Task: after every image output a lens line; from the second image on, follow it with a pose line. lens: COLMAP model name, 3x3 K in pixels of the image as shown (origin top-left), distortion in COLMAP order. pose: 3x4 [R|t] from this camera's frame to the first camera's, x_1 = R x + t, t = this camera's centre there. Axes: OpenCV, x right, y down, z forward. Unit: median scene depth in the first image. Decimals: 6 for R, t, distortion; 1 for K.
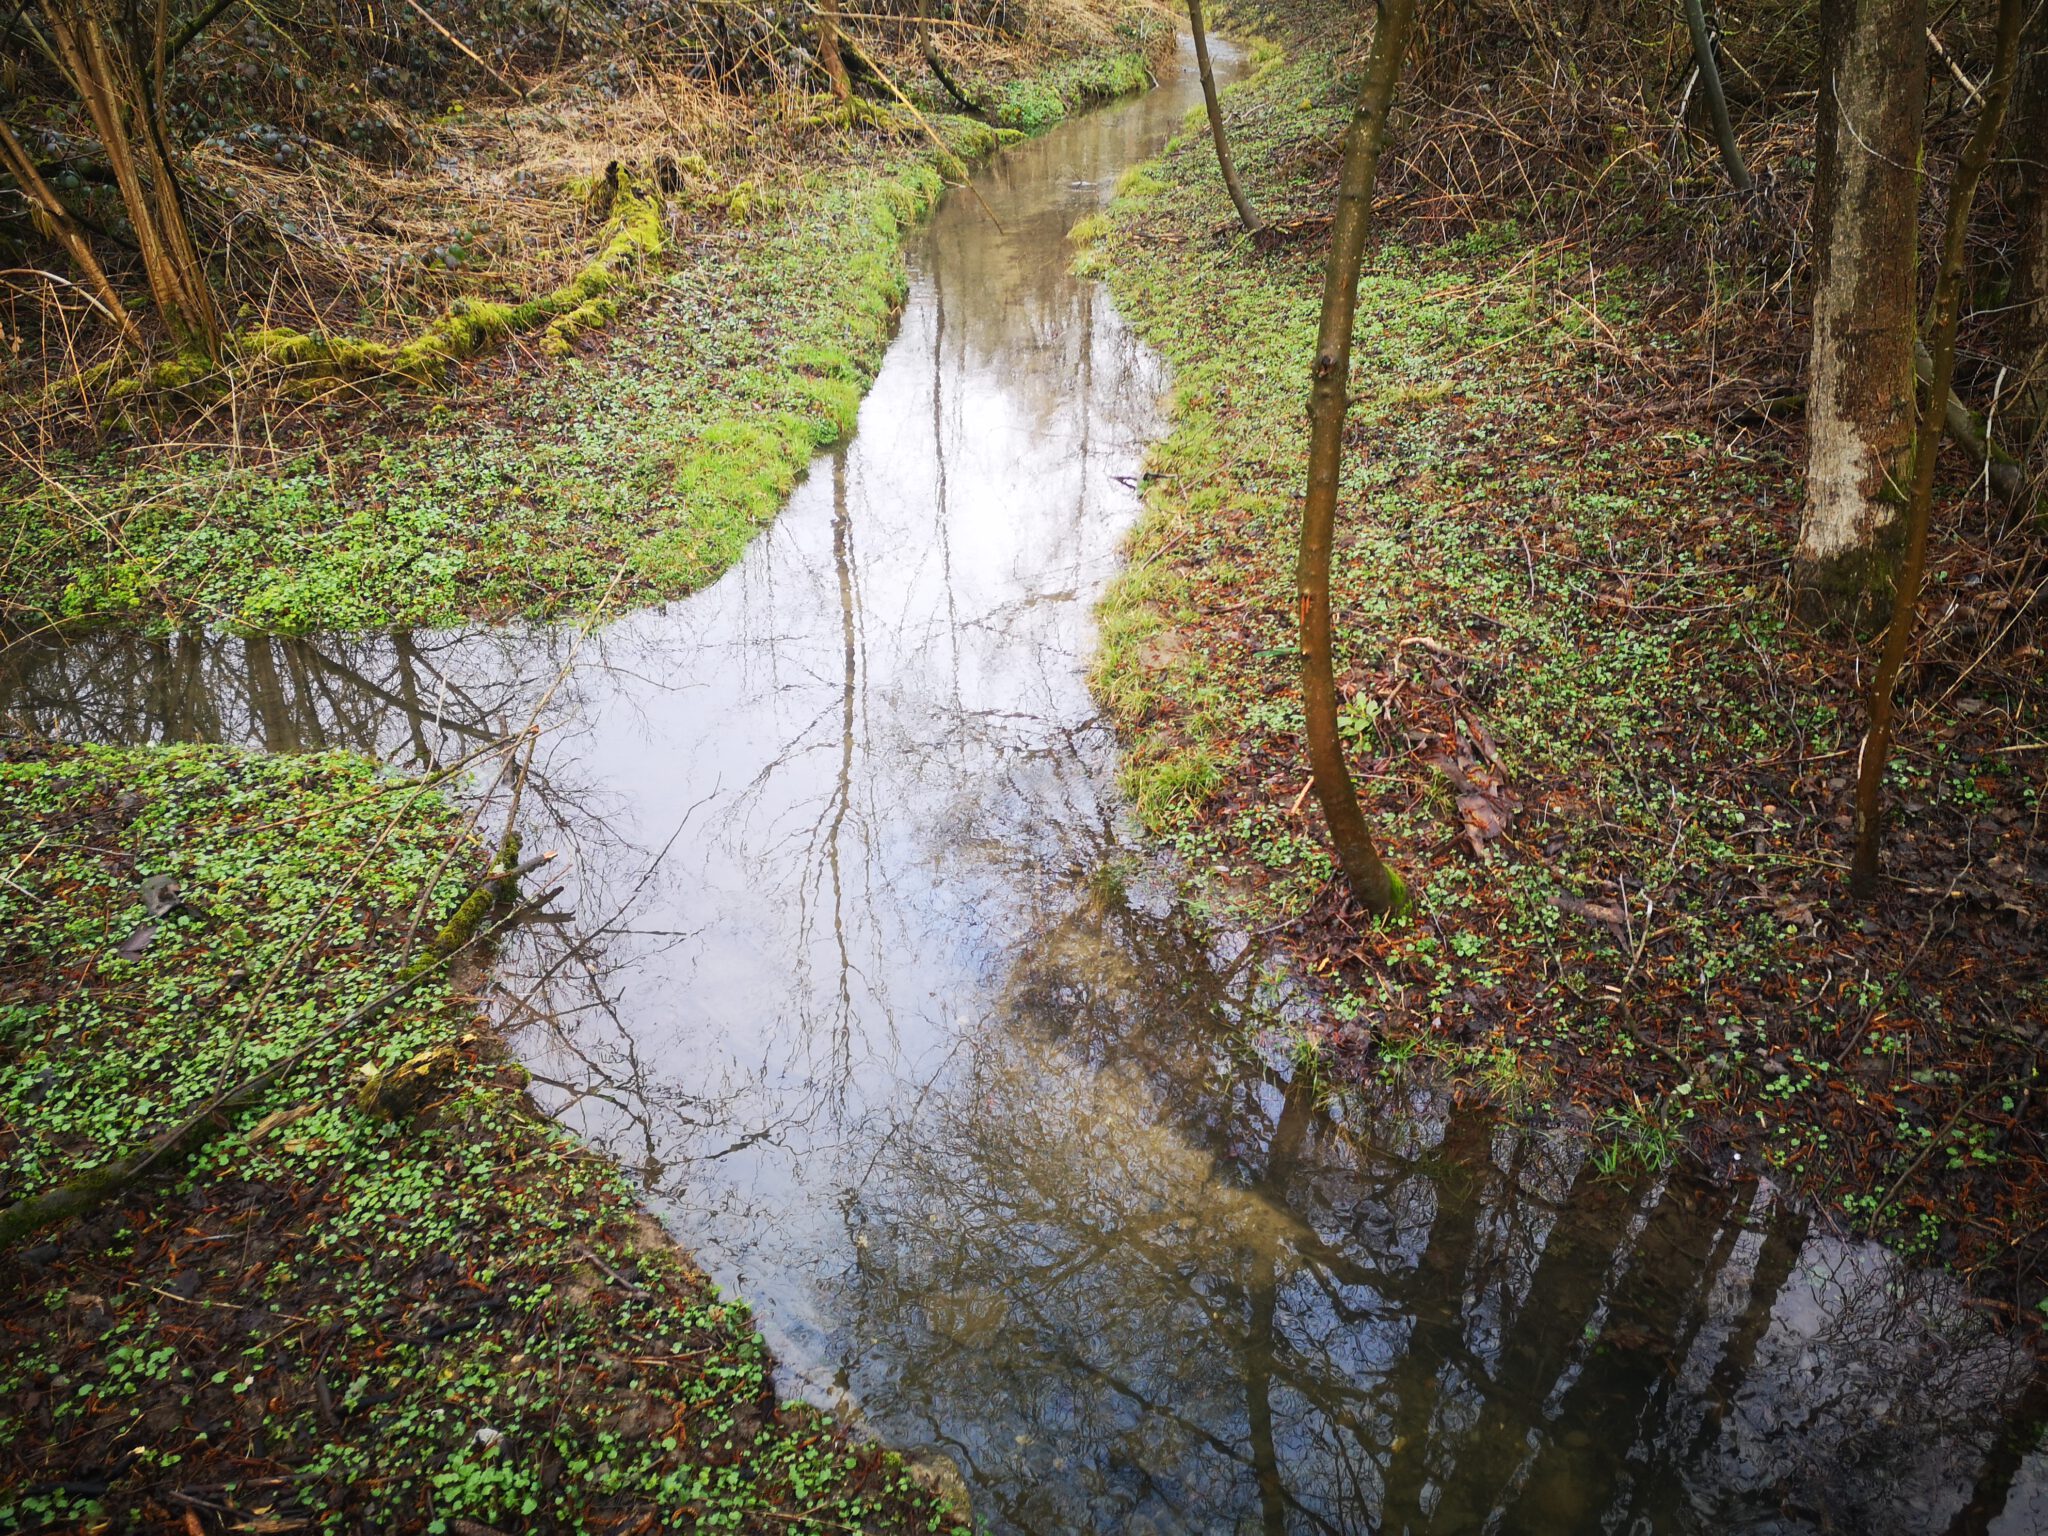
lens RADIAL K [[1554.8, 0, 1024.0], [0, 1554.8, 768.0], [0, 0, 1]] dist [0.113992, -0.141645]
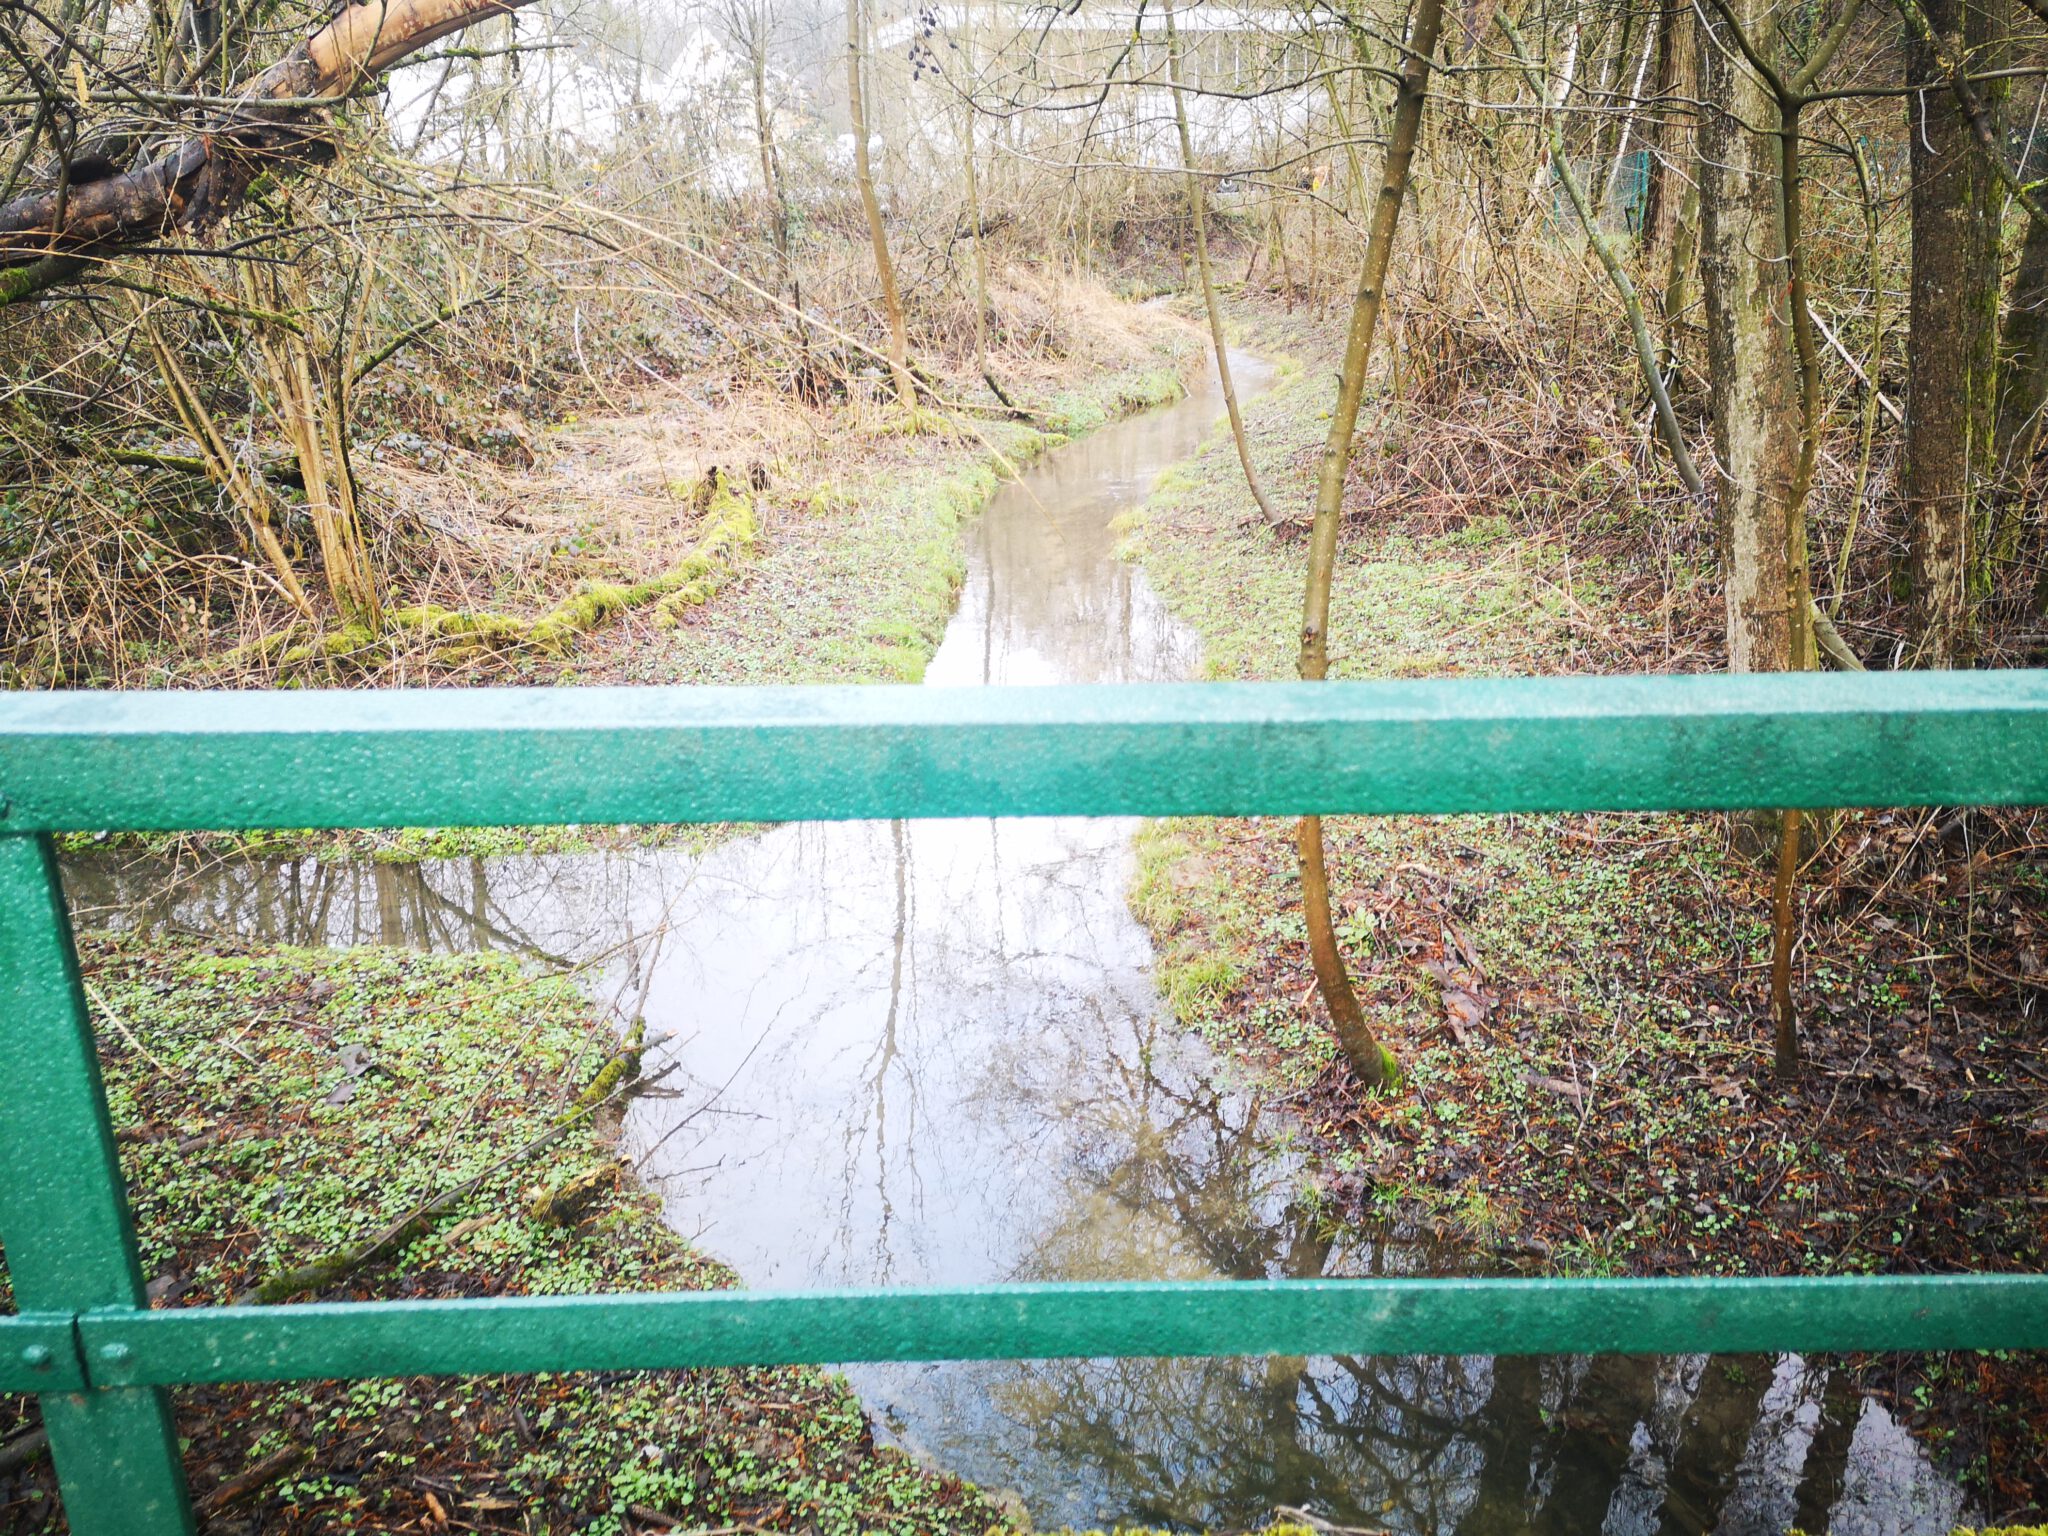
lens RADIAL K [[1554.8, 0, 1024.0], [0, 1554.8, 768.0], [0, 0, 1]] dist [0.113992, -0.141645]
pose [[0.999640, 0.006774, -0.025951, -0.006810], [-0.011050, 0.985664, -0.168358, 0.054161], [0.024439, 0.168584, 0.985384, -0.192675]]
